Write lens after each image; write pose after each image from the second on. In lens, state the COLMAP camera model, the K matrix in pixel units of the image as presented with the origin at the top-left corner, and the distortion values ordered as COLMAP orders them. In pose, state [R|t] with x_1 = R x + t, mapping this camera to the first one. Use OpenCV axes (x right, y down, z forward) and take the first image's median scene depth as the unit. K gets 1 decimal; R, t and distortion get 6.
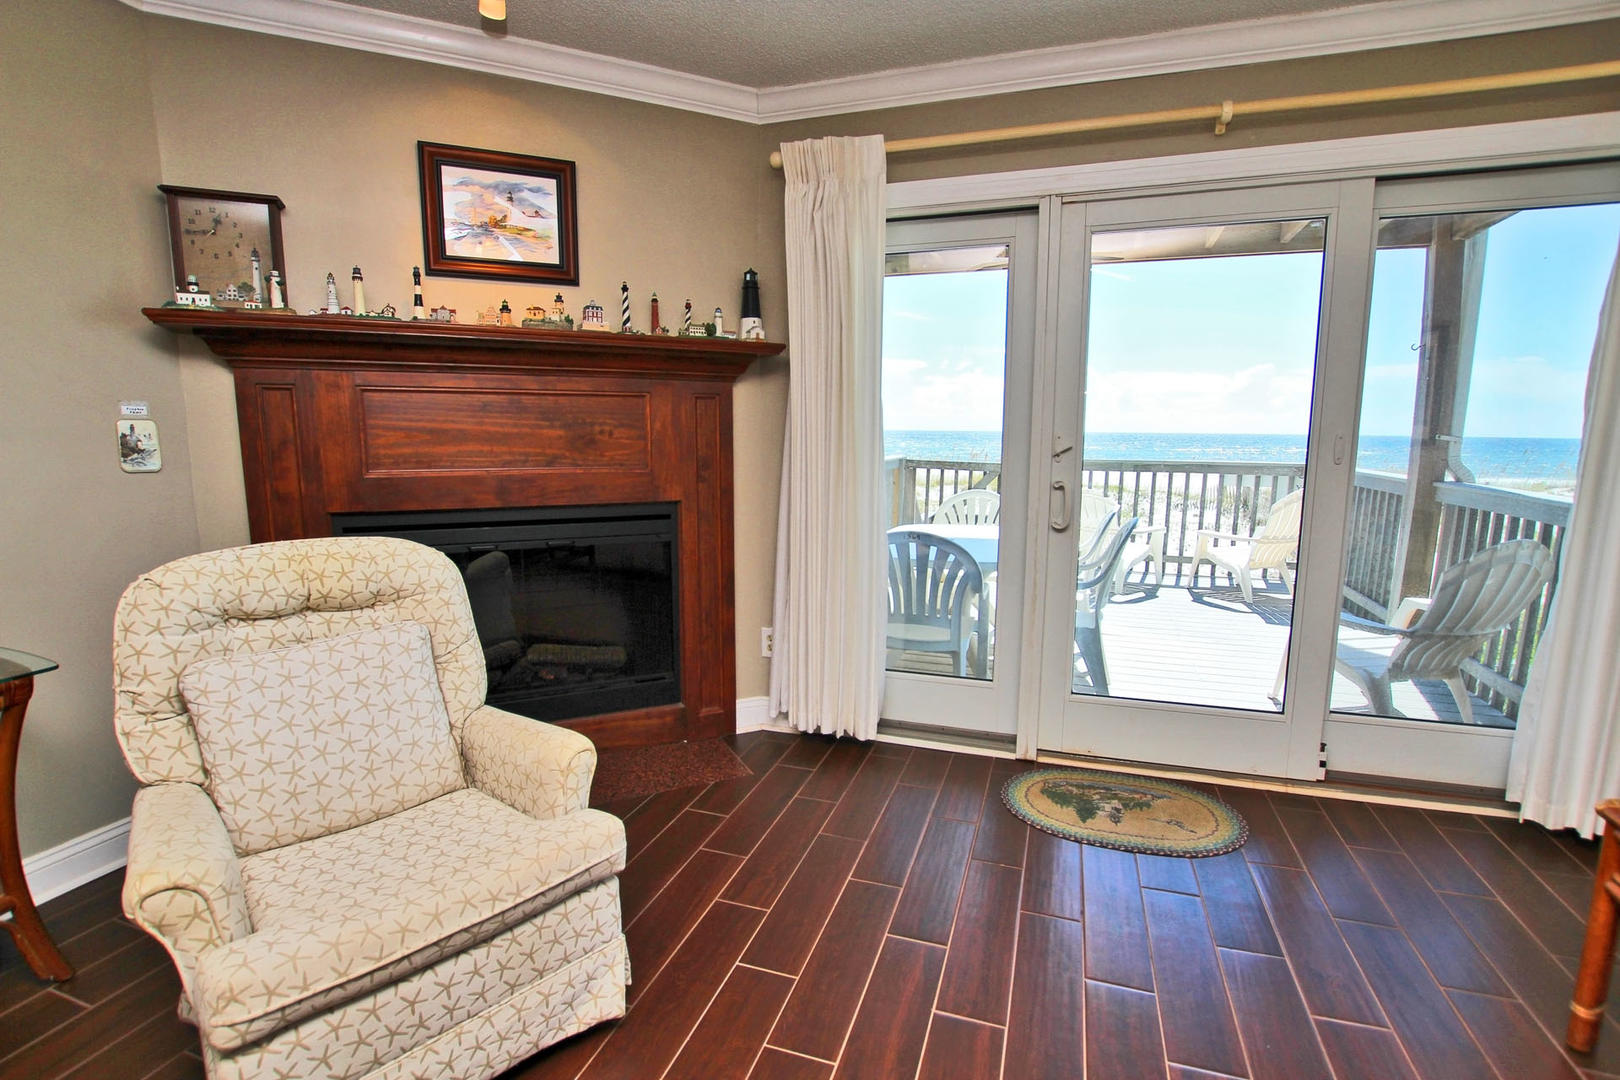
lens RADIAL K [[753.4, 0, 810.0], [0, 753.4, 540.0], [0, 0, 1]] dist [-0.025918, -0.000502]
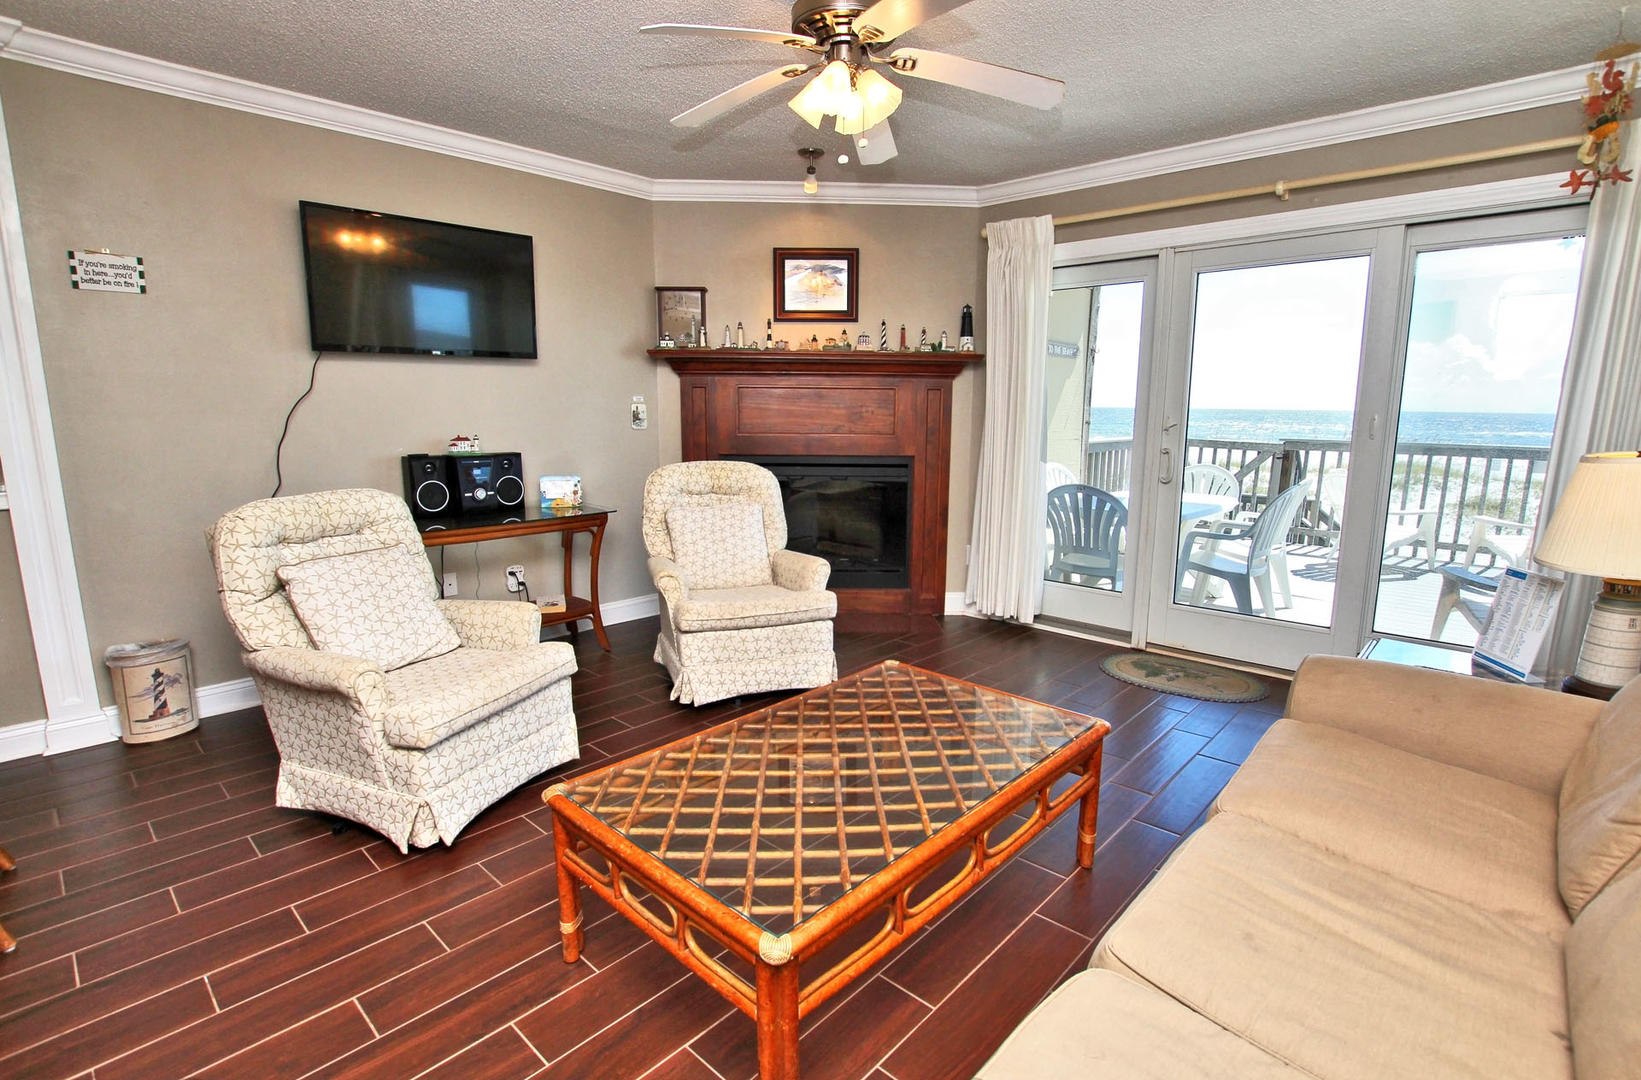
lens RADIAL K [[762.0, 0, 820.5], [0, 762.0, 540.0], [0, 0, 1]] dist [-0.035504, -0.000041]
pose [[0.912863, 0.073926, -0.401518, 0.331864], [-0.062710, 0.997188, 0.041025, 0.076984], [0.403422, -0.012271, 0.914932, -0.584092]]
